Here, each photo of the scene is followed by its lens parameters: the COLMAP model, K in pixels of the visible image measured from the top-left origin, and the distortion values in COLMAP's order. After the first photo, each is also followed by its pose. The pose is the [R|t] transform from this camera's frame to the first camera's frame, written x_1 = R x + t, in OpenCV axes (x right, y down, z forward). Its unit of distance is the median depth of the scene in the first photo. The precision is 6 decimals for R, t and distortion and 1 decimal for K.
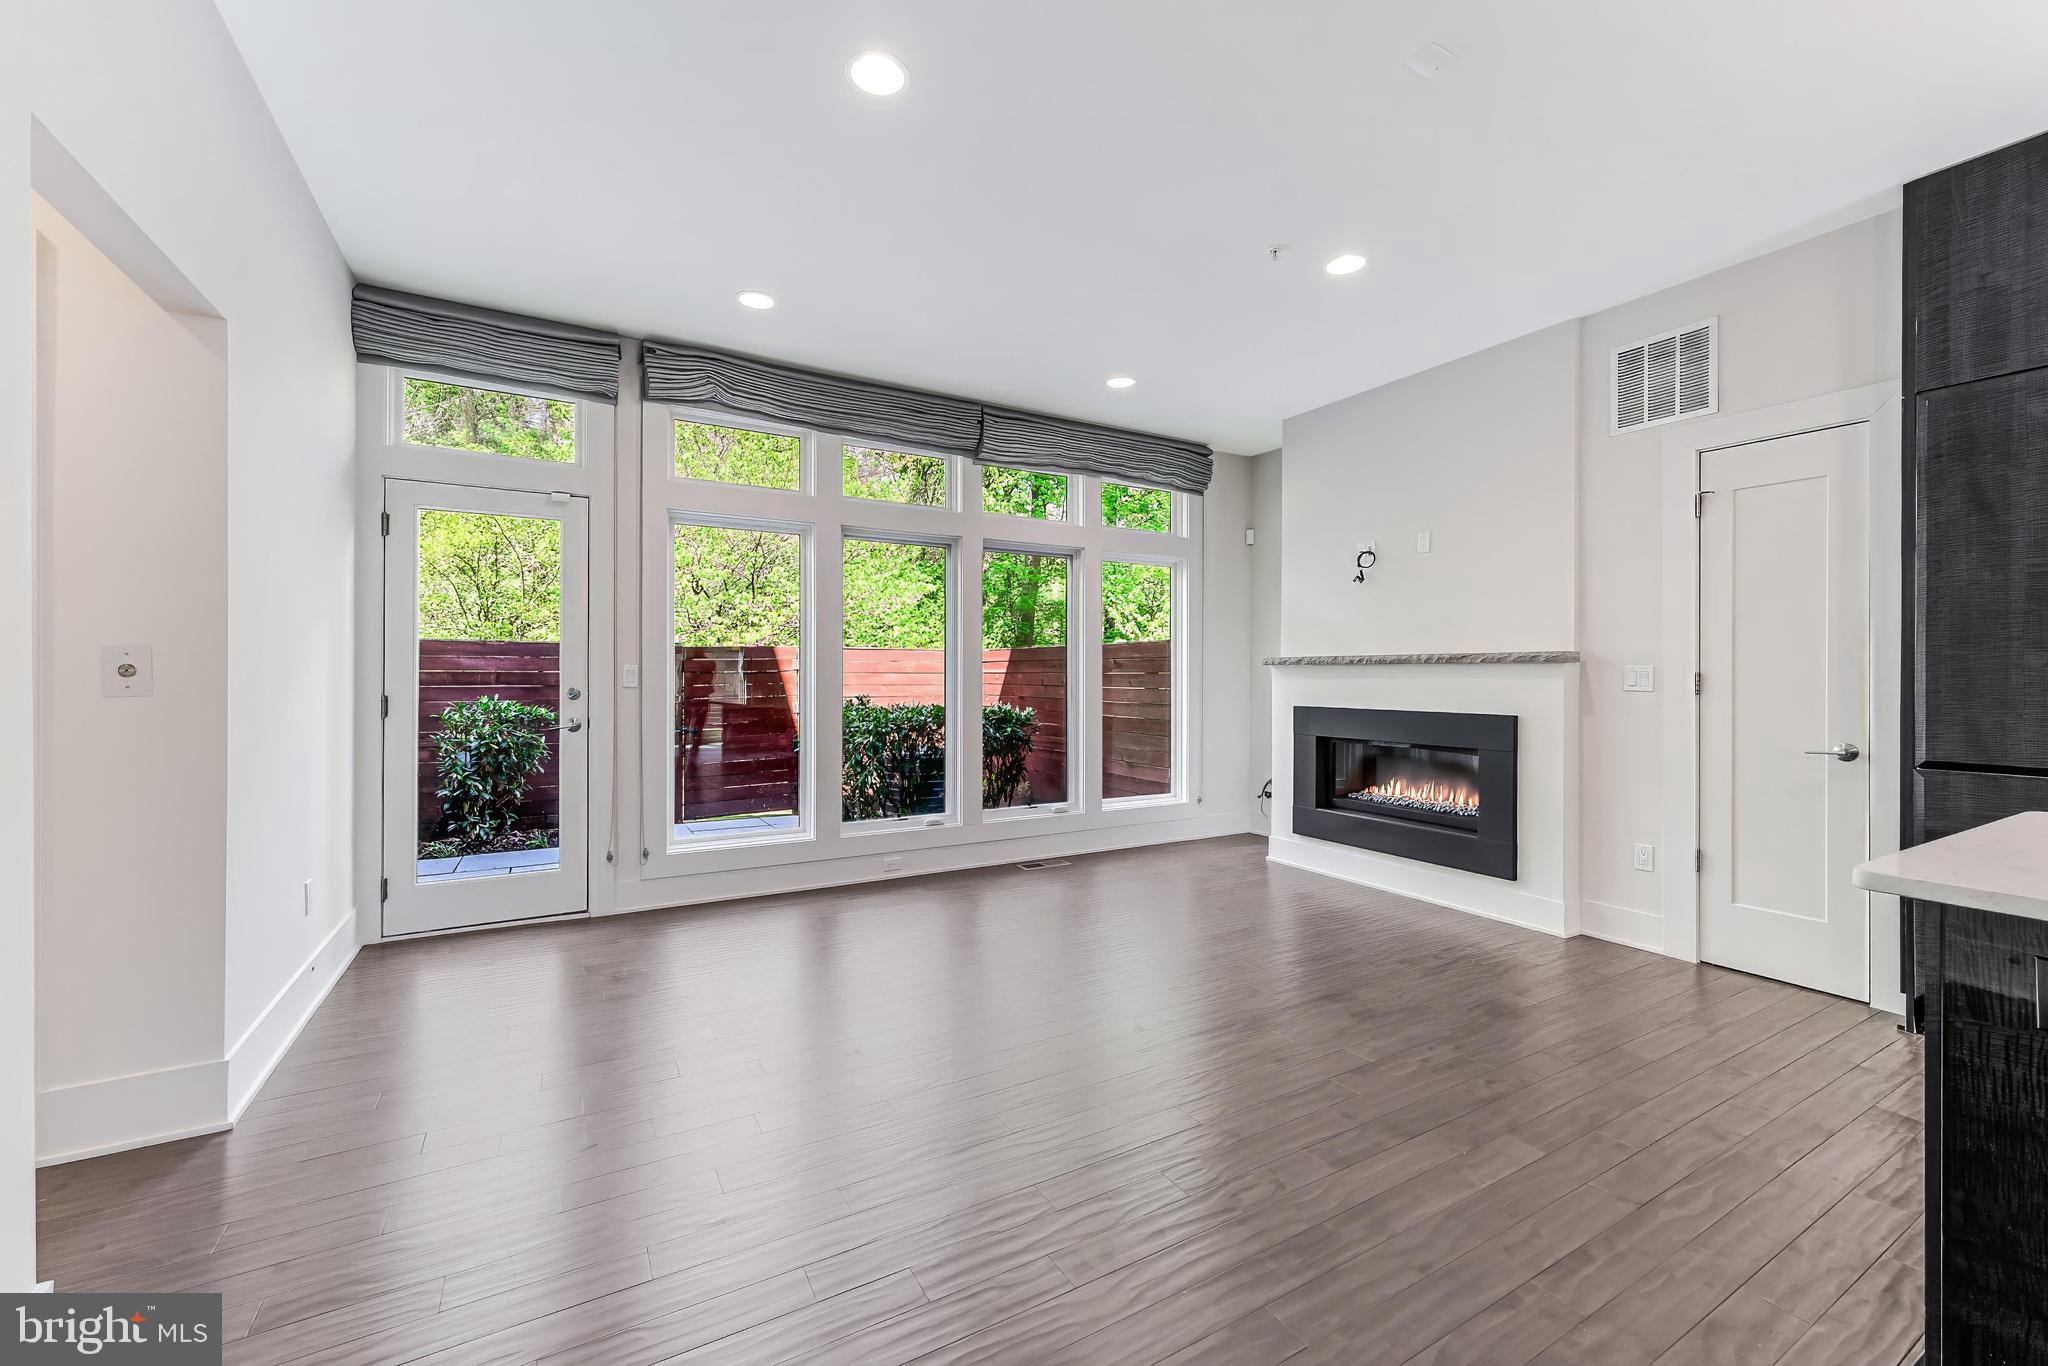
lens RADIAL K [[824.6, 0, 1029.9], [0, 824.6, 677.1], [0, 0, 1]] dist [0.001840, -0.000086]
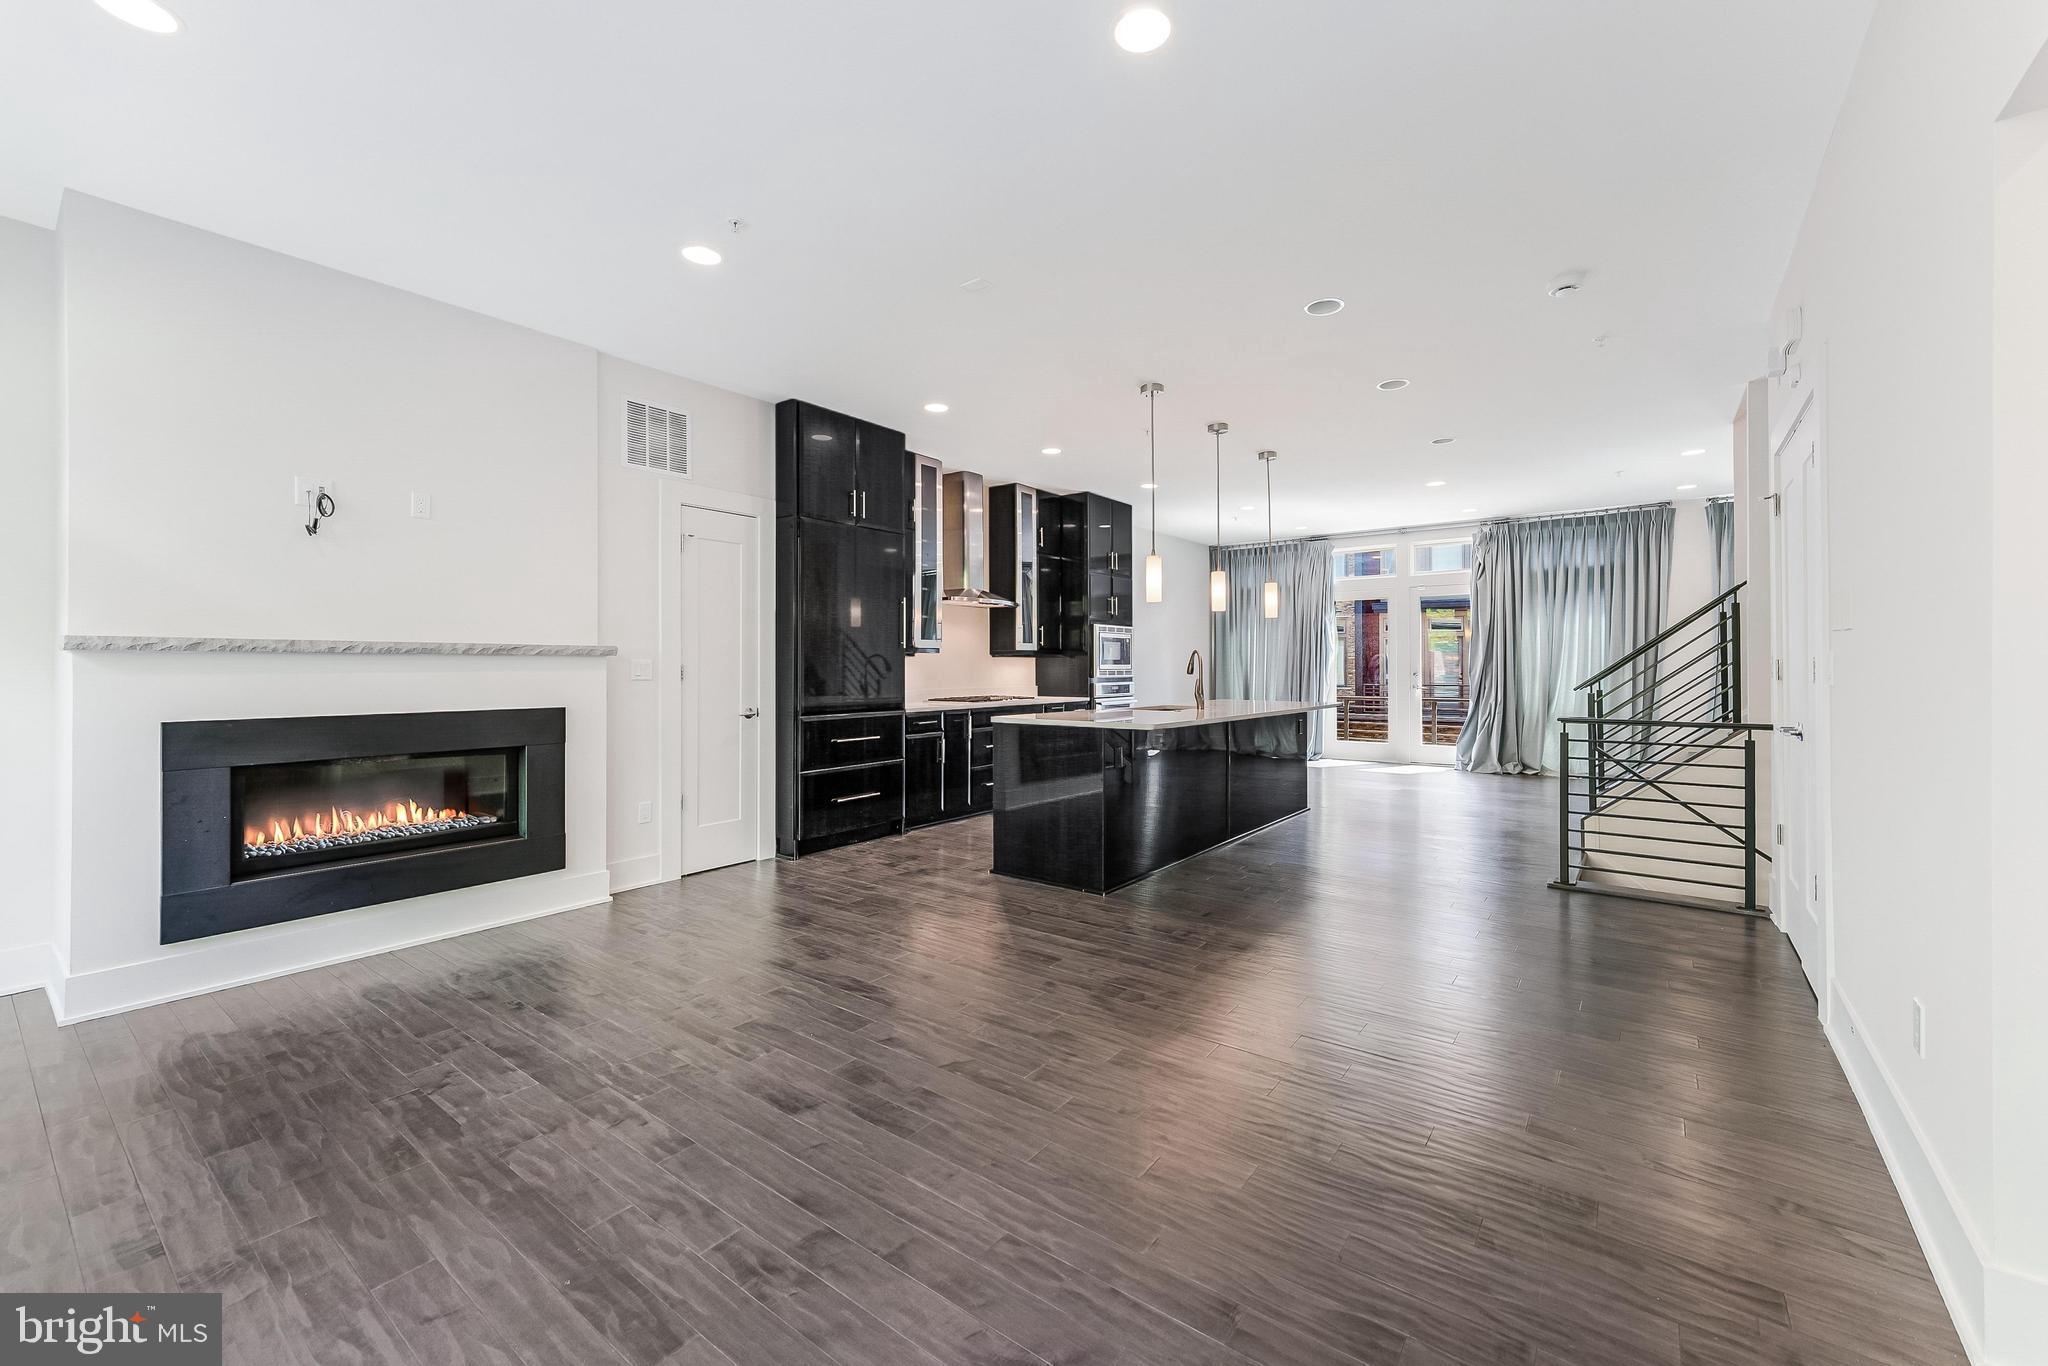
lens RADIAL K [[809.4, 0, 1030.2], [0, 809.4, 675.4], [0, 0, 1]] dist [0.012221, 0.000034]
pose [[-0.388548, -0.012285, 0.921347, -0.560043], [0.004131, 0.999878, 0.015074, -0.005727], [-0.921419, 0.009663, -0.388450, 0.844005]]
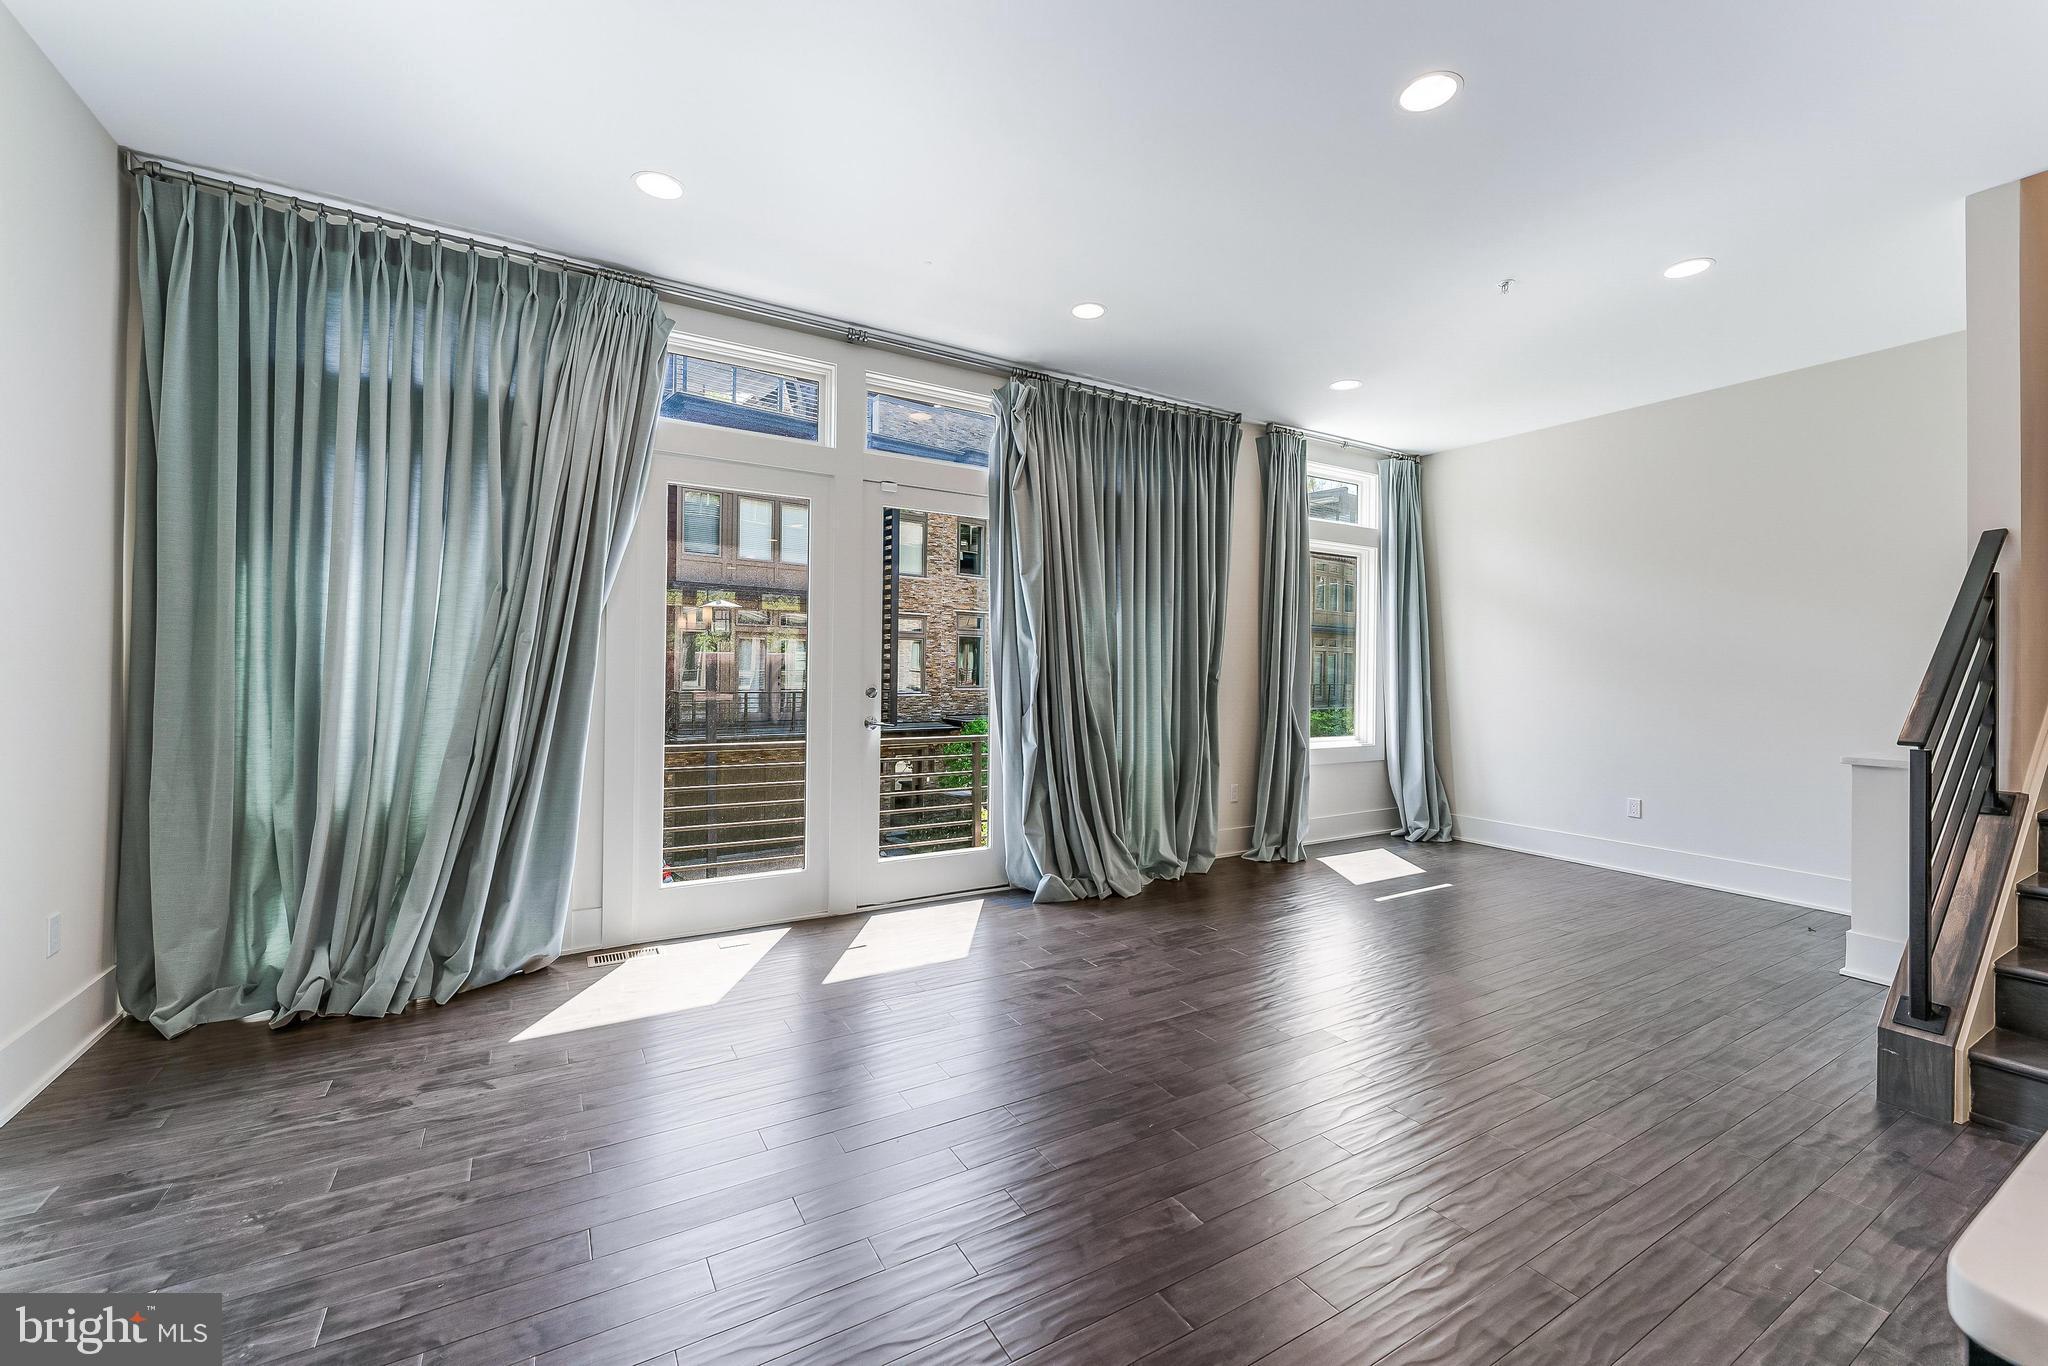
lens RADIAL K [[829.8, 0, 1032.2], [0, 829.8, 668.2], [0, 0, 1]] dist [0.002320, -0.000050]
pose [[-0.999803, -0.015074, -0.012927, 1.063446], [-0.015031, 0.999881, -0.003456, 0.003520], [0.012977, -0.003261, -0.999910, -0.145618]]
